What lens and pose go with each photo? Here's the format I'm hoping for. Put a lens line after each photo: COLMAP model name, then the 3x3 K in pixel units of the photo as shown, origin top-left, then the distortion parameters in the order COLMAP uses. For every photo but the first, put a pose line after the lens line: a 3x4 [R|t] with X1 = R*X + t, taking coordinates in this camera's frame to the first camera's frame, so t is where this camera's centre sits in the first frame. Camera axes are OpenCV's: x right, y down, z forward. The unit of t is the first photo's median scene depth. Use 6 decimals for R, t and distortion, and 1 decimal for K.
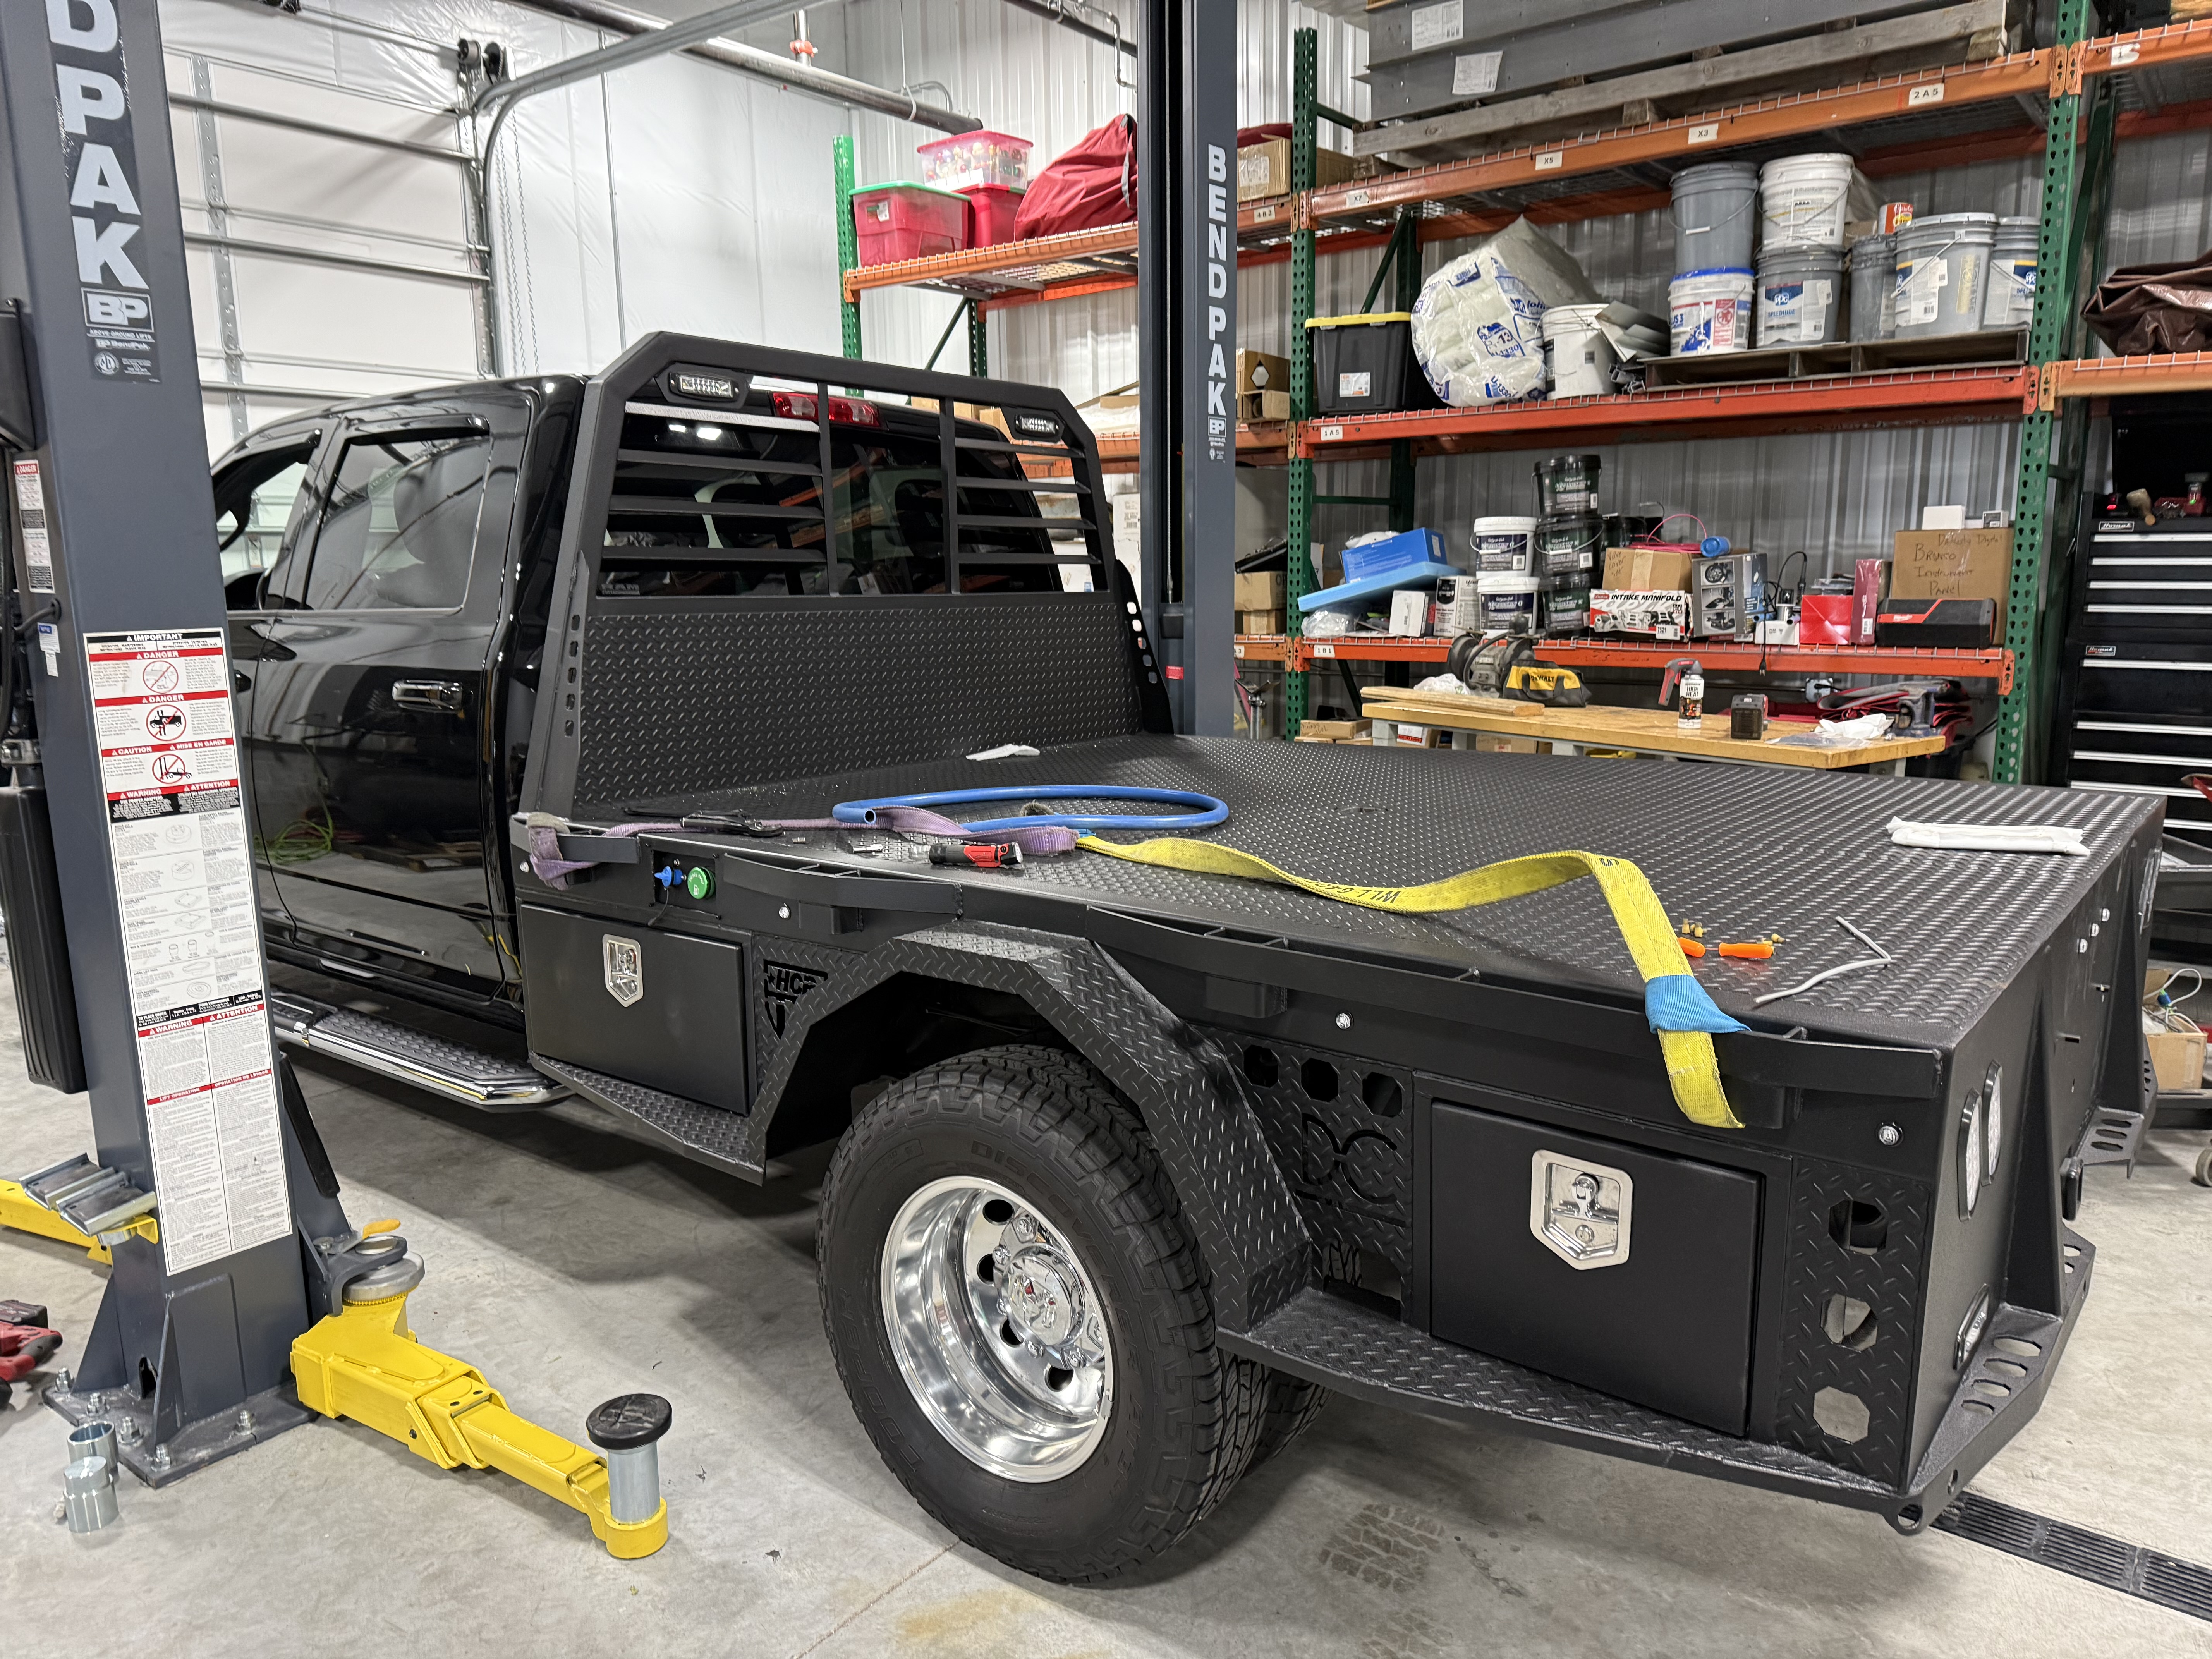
lens RADIAL K [[1528.1, 0, 1099.3], [0, 1528.1, 828.0], [0, 0, 1]] dist [0.097426, -0.125900]
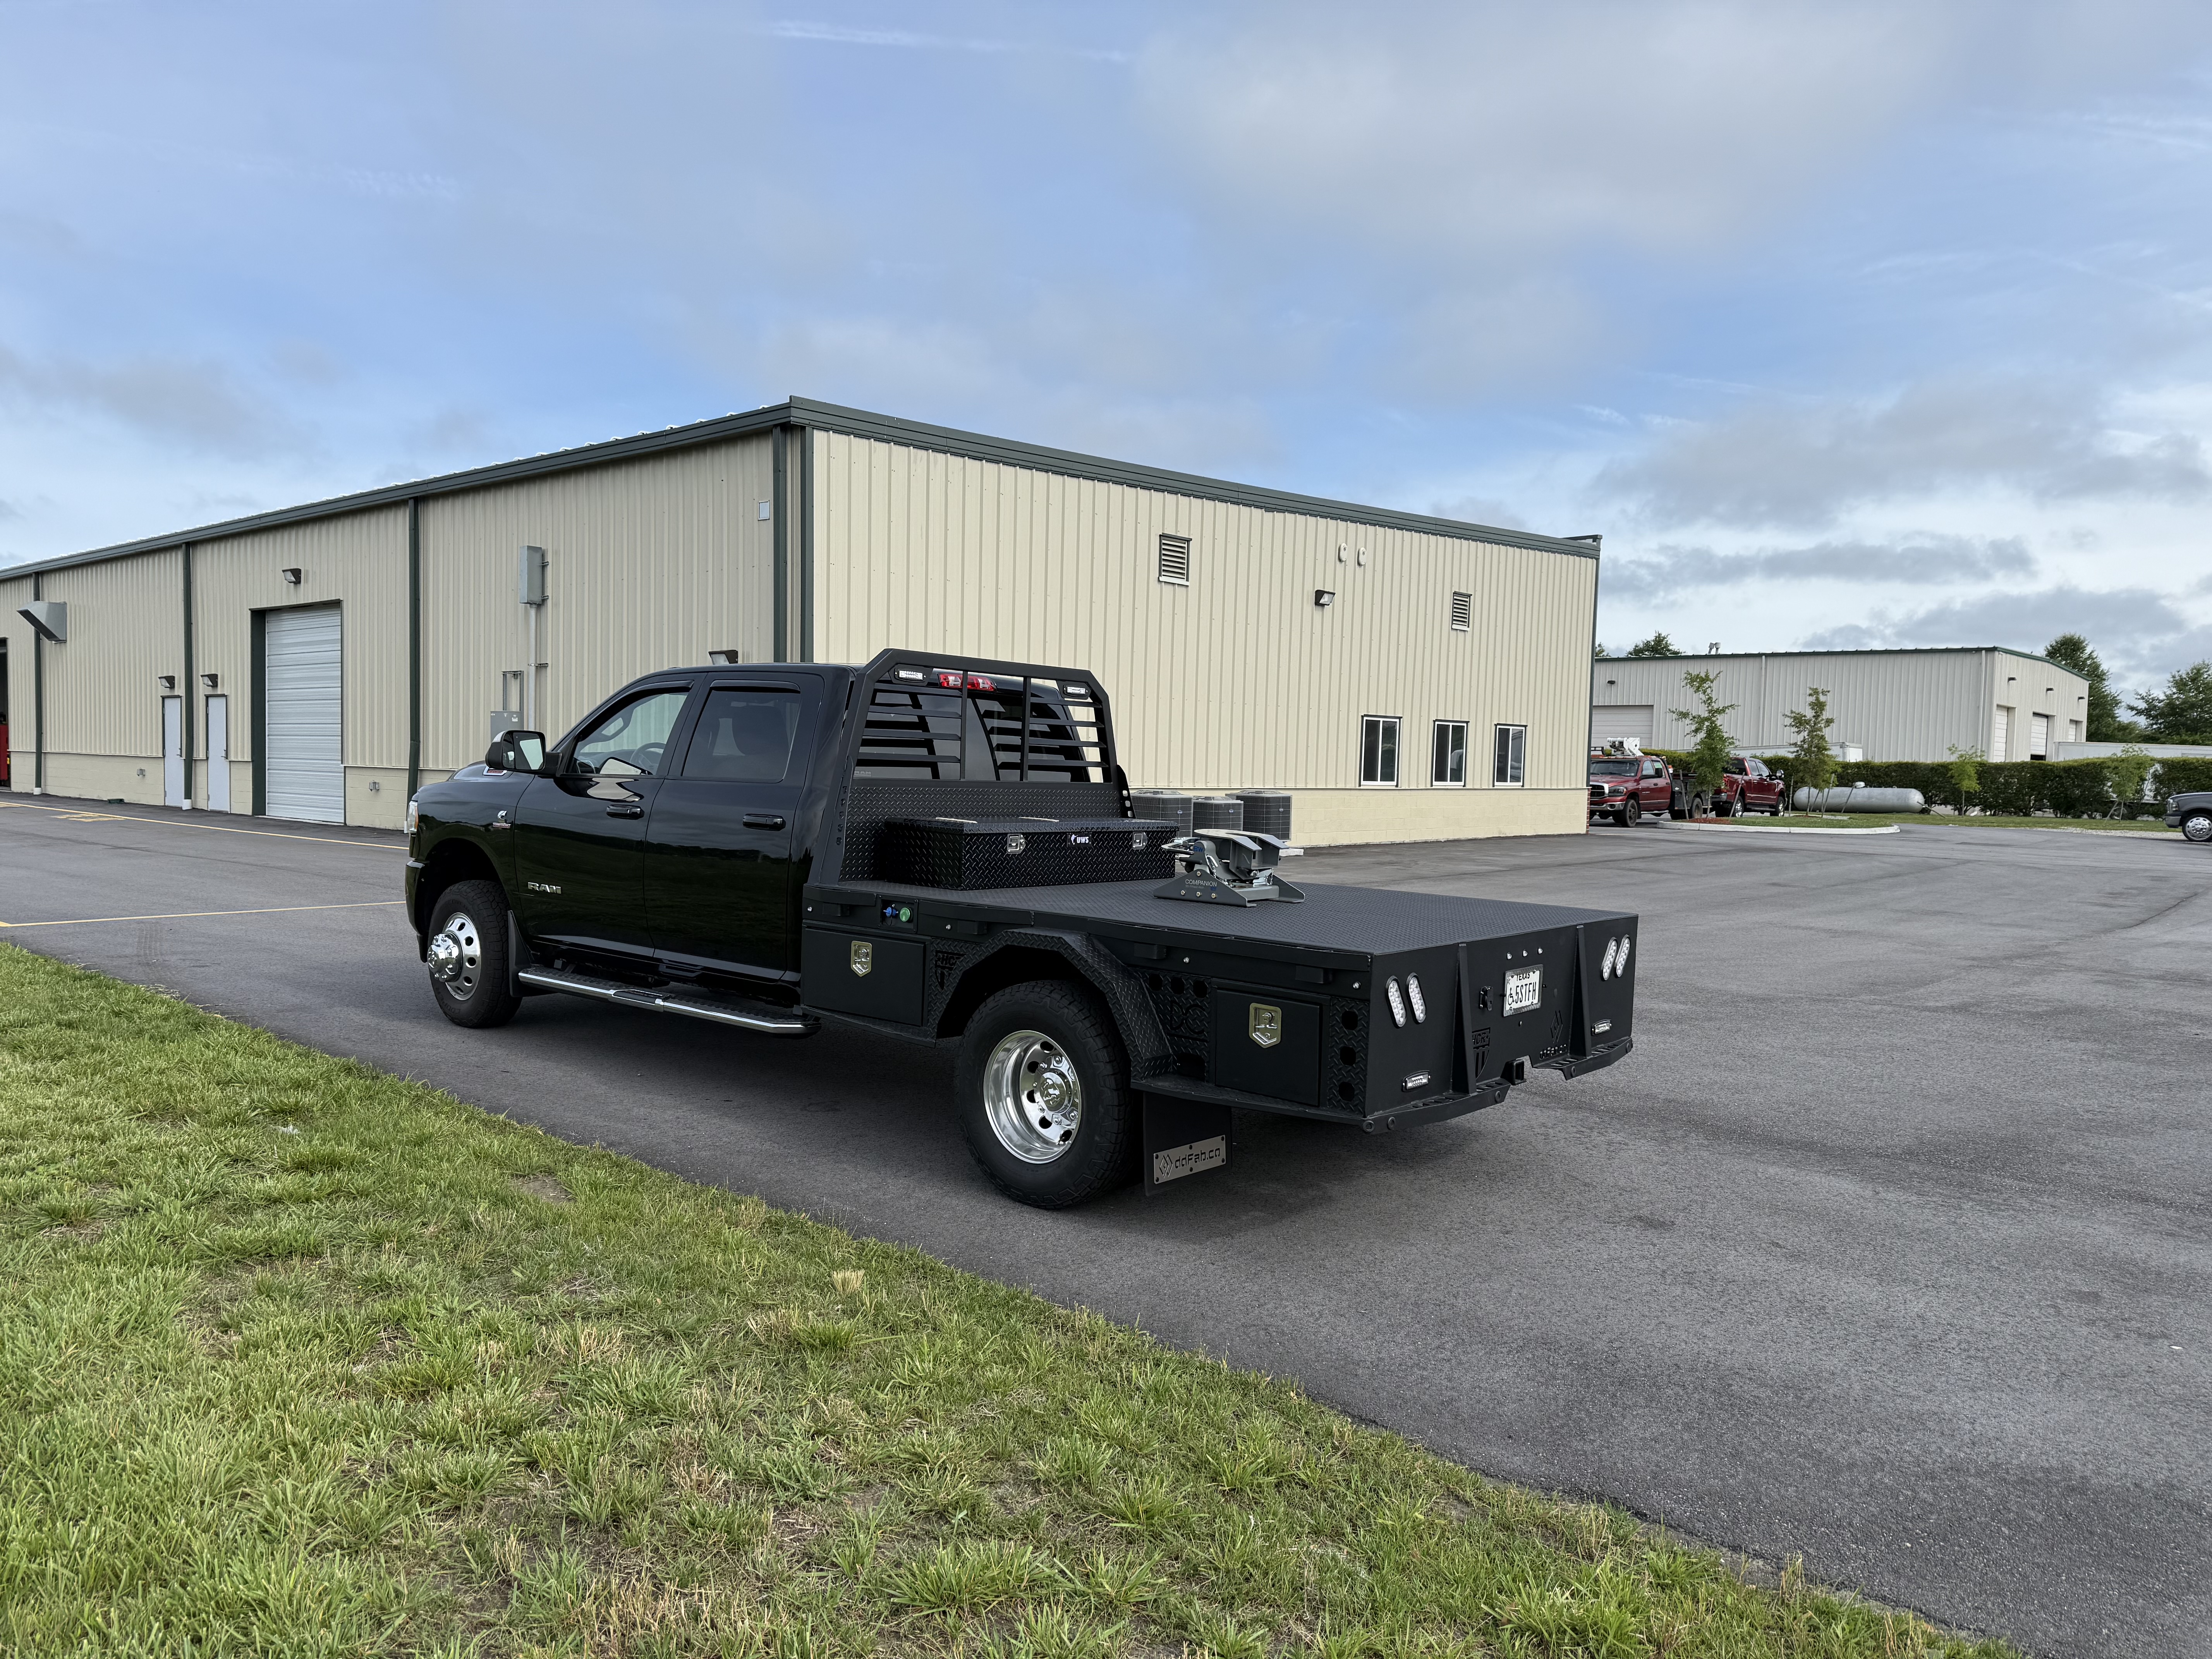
lens RADIAL K [[1528.1, 0, 1099.3], [0, 1528.1, 828.0], [0, 0, 1]] dist [0.097426, -0.125900]
pose [[0.998832, 0.045537, -0.016164, 0.043772], [-0.047093, 0.992304, -0.114522, 0.197780], [0.010825, 0.115149, 0.993289, -1.473527]]
